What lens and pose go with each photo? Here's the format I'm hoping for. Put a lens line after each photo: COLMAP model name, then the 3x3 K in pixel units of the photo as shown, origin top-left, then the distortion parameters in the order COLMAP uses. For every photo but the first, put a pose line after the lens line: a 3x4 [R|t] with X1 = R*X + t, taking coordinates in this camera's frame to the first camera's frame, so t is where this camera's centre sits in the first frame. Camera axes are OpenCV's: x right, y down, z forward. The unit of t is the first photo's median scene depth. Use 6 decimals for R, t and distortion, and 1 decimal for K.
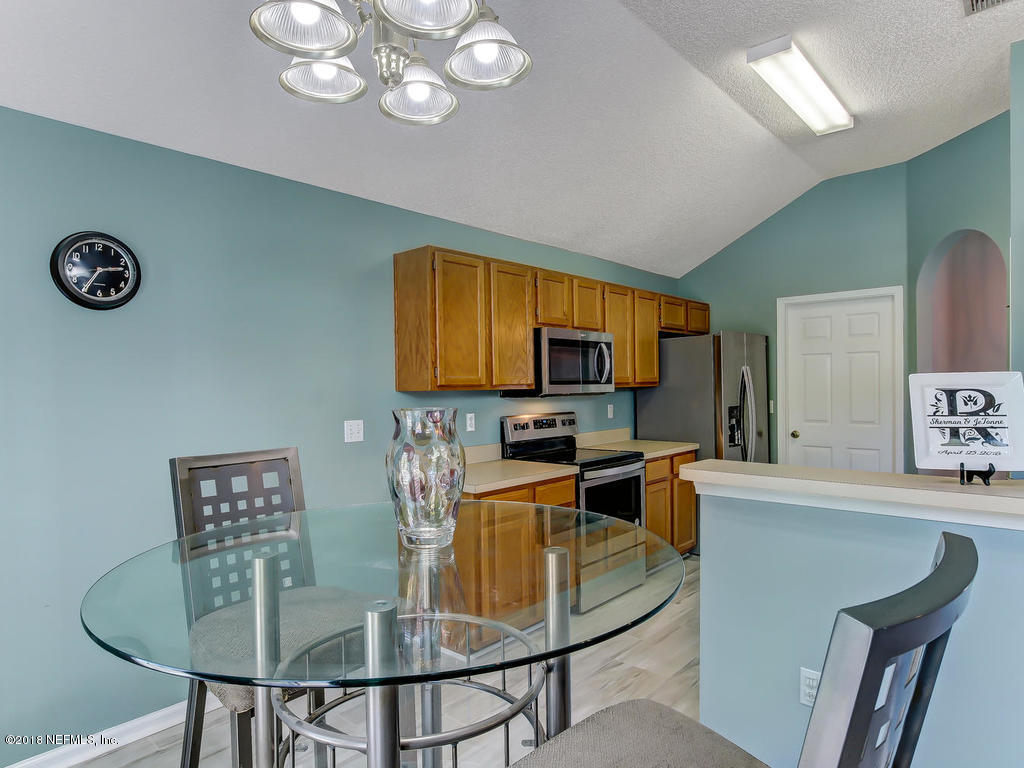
lens RADIAL K [[607.4, 0, 512.2], [0, 607.4, 407.5], [0, 0, 1]] dist [0.000666, 0.000058]
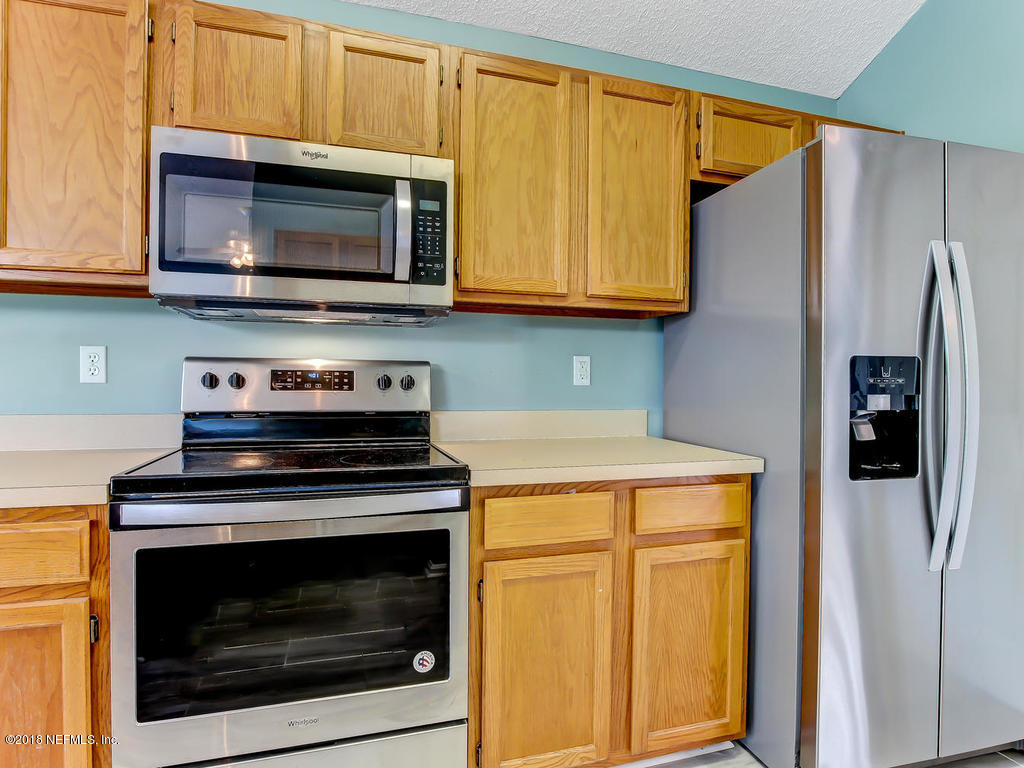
lens RADIAL K [[600.3, 0, 512.0], [0, 600.3, 384.0], [0, 0, 1]] dist [-0.029271, 0.000060]
pose [[0.865682, 0.028319, -0.499792, 0.400029], [-0.041256, 0.999038, -0.014850, 0.029157], [0.498891, 0.033475, 0.866018, 0.688015]]
